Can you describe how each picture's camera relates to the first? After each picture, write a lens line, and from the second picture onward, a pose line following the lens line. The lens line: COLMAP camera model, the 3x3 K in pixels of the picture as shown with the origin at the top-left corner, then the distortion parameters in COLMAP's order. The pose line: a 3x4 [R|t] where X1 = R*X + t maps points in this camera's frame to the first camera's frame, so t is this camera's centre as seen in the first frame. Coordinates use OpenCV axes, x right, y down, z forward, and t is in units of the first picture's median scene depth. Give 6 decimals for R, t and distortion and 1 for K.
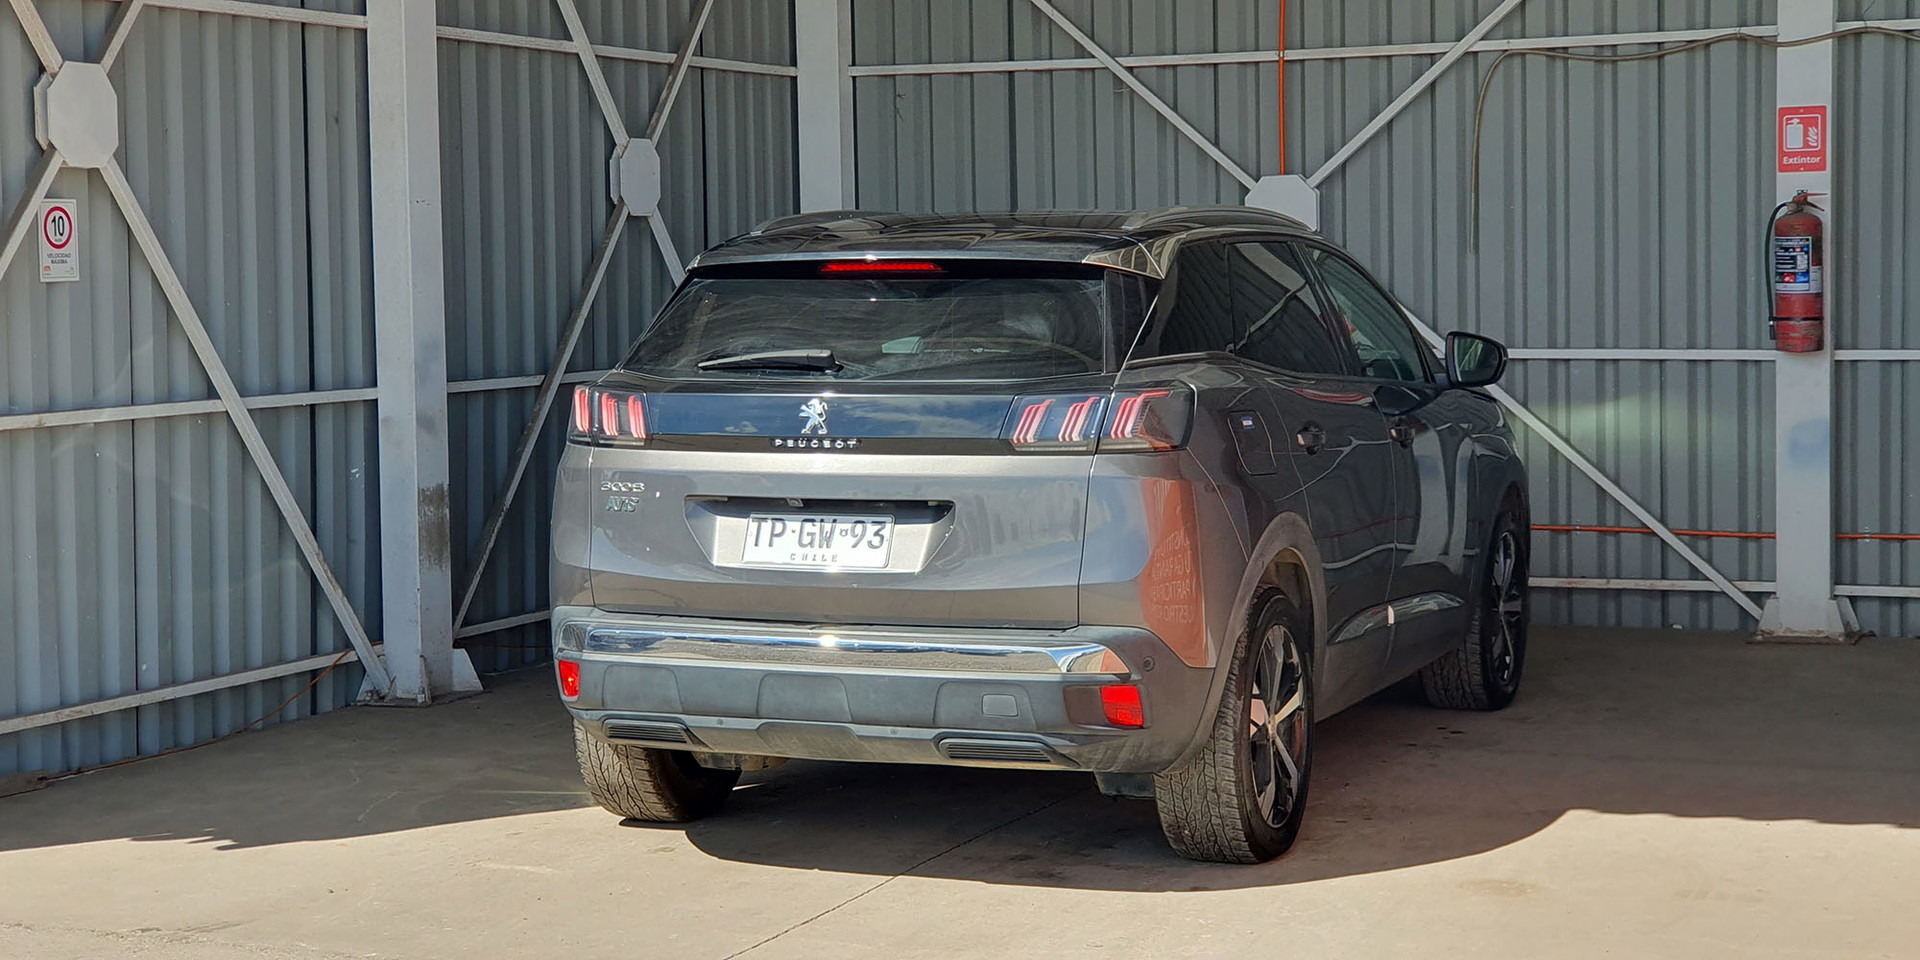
lens RADIAL K [[3130.9, 0, 897.7], [0, 3130.9, 517.6], [0, 0, 1]] dist [0.284362, -1.570480]
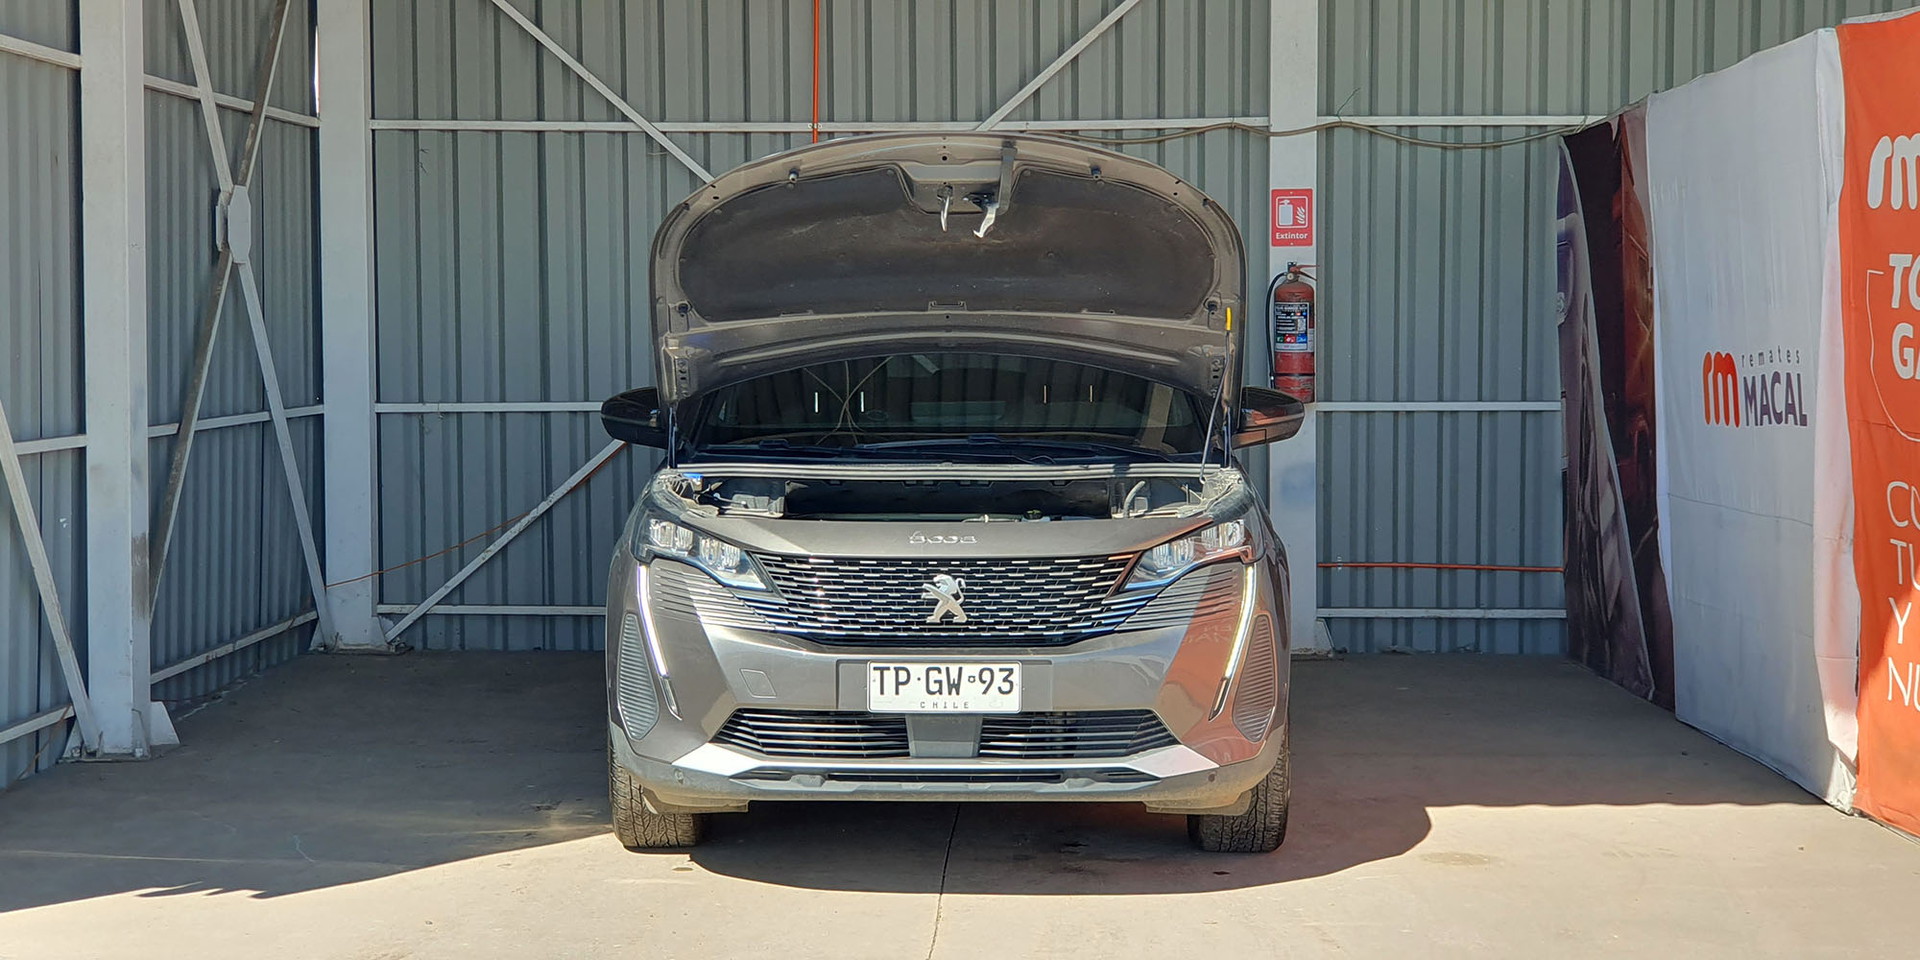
lens RADIAL K [[3130.9, 0, 897.7], [0, 3130.9, 517.6], [0, 0, 1]] dist [0.284362, -1.570480]
pose [[0.930224, -0.011724, 0.366804, -0.266259], [0.019619, 0.999649, -0.017804, 0.006136], [-0.366466, 0.023758, 0.930128, -0.000388]]
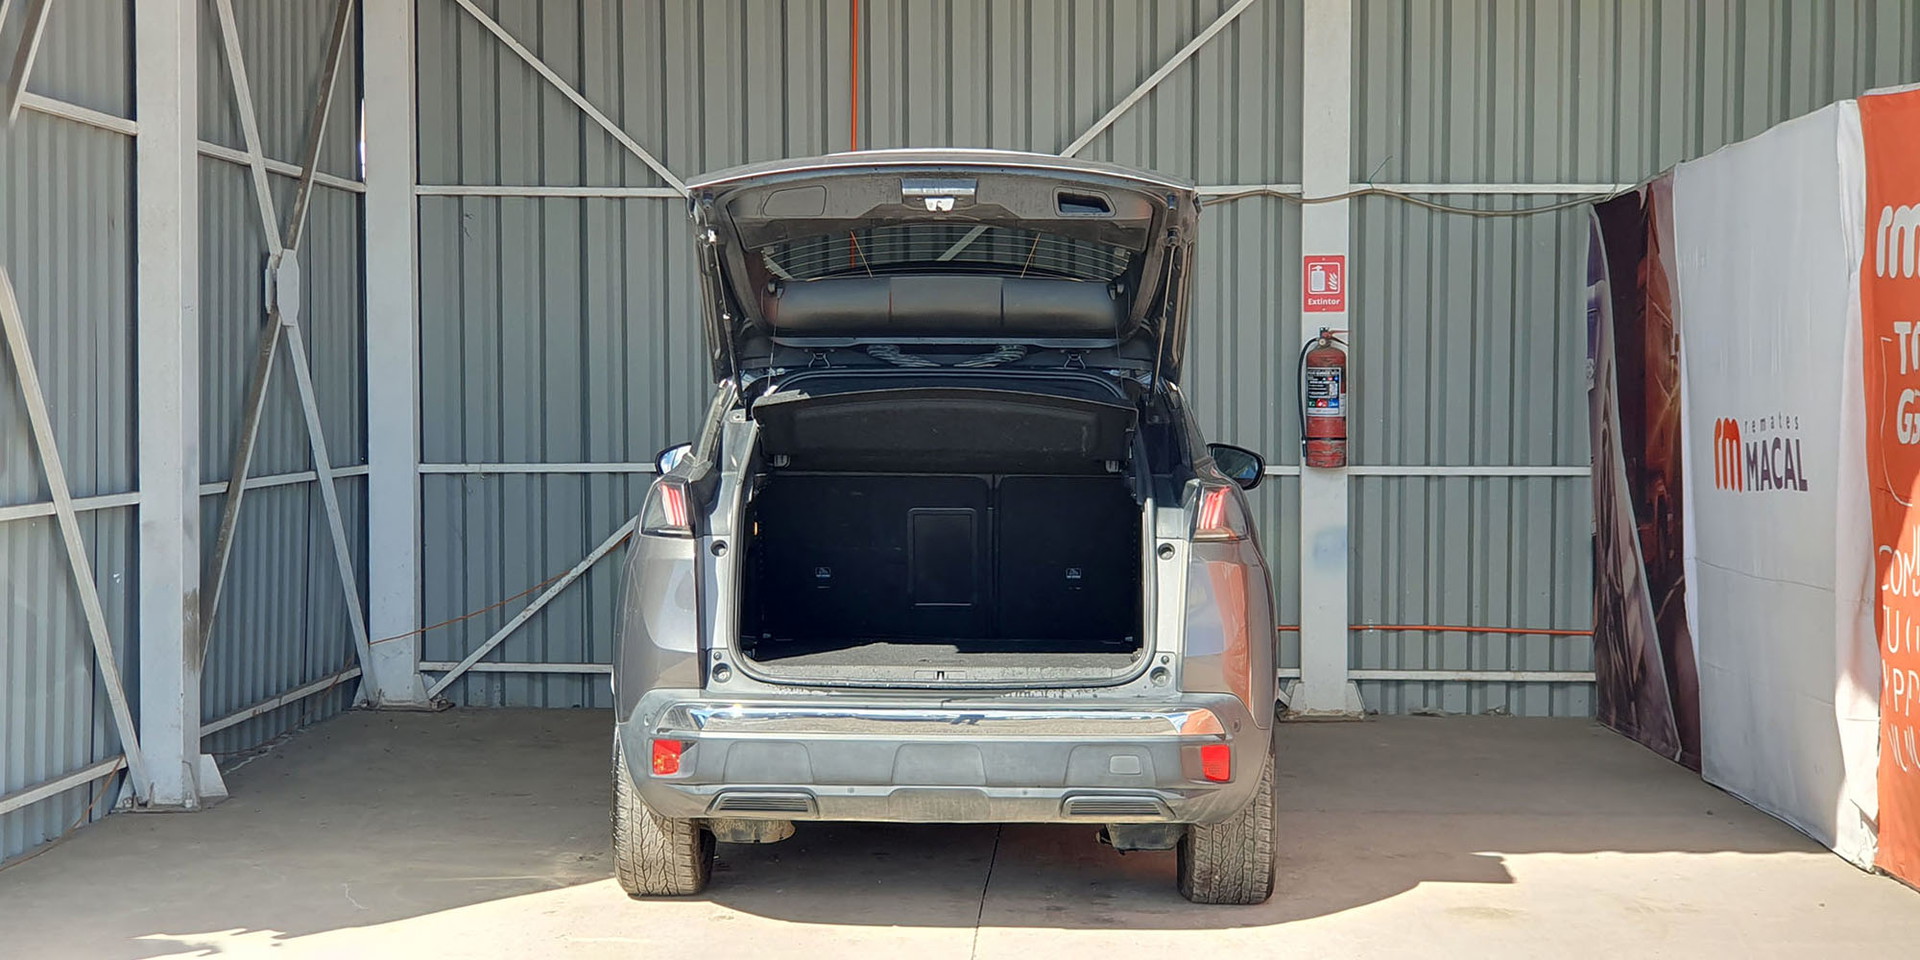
lens RADIAL K [[3150.8, 0, 886.4], [0, 3150.8, 547.4], [0, 0, 1]] dist [0.279366, -1.473358]
pose [[0.935393, -0.003326, 0.353595, -0.274460], [0.014785, 0.999449, -0.029711, 0.008682], [-0.353302, 0.033020, 0.934926, -0.019839]]
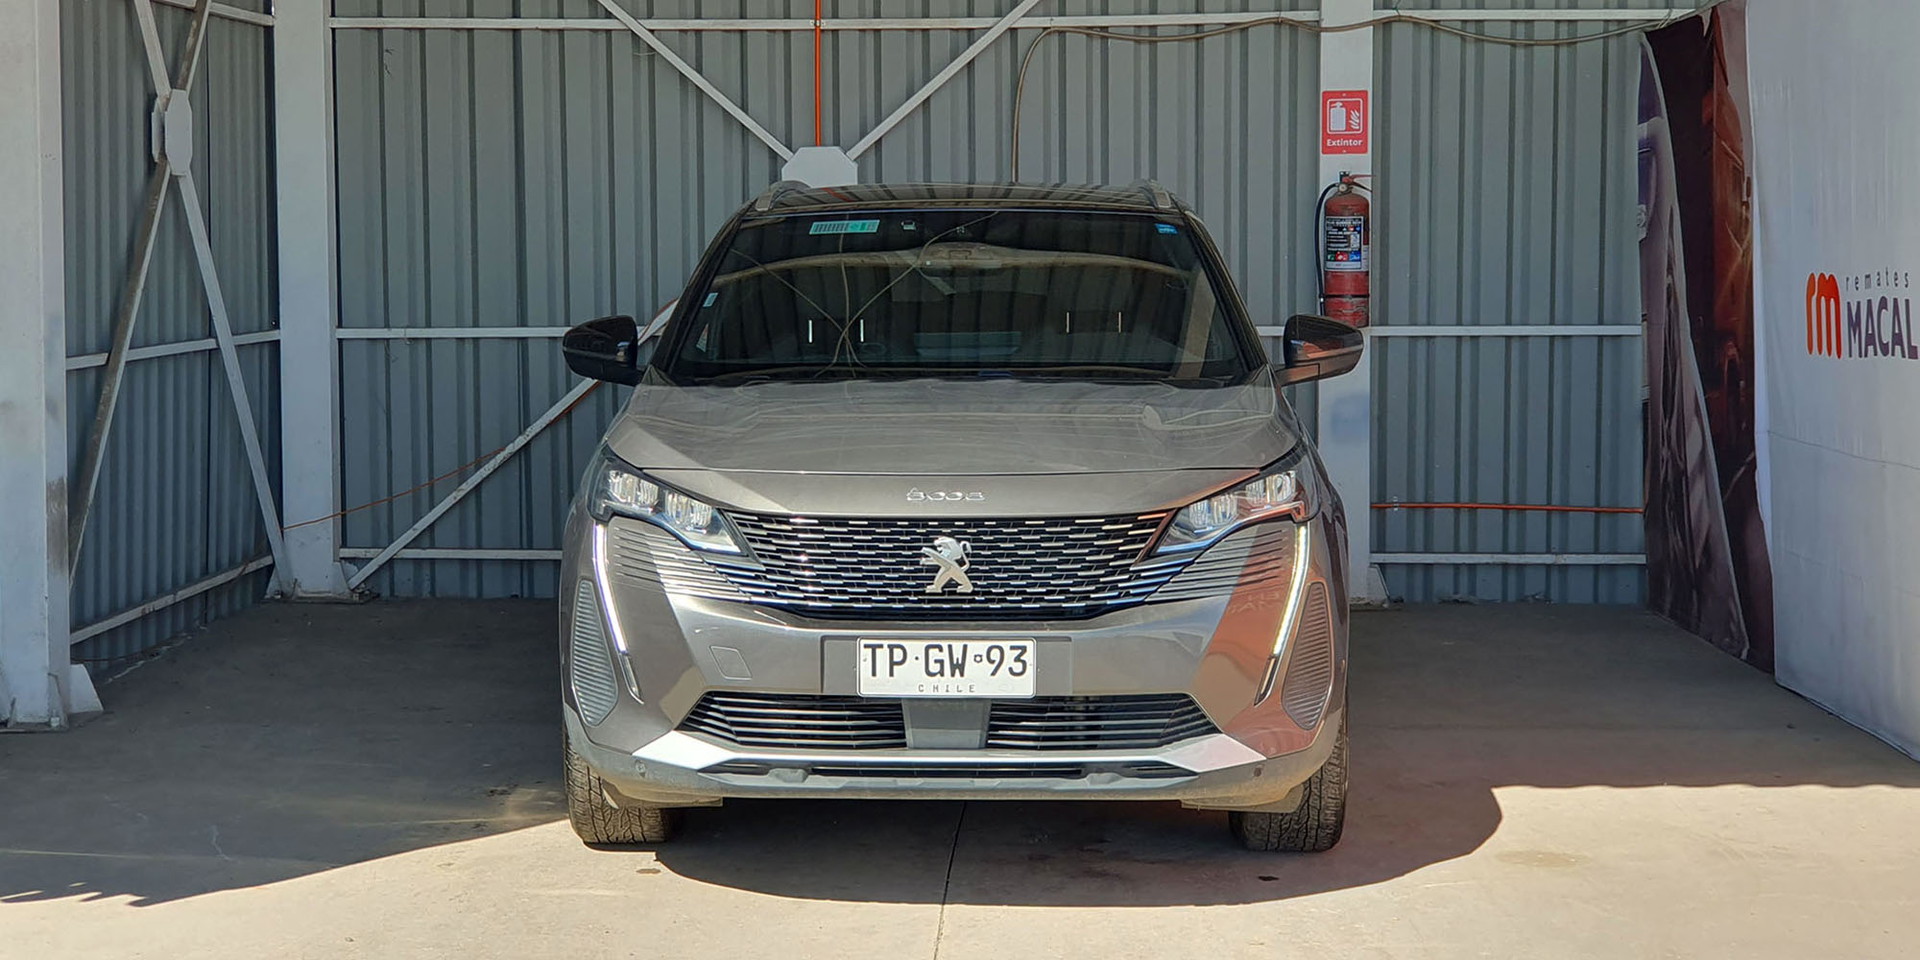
lens RADIAL K [[3199.6, 0, 867.6], [0, 3199.6, 480.4], [0, 0, 1]] dist [0.316359, -2.018033]
pose [[0.936905, -0.016747, 0.349184, -0.230847], [0.019239, 0.999808, -0.003670, -0.001873], [-0.349056, 0.010156, 0.937047, 0.071631]]
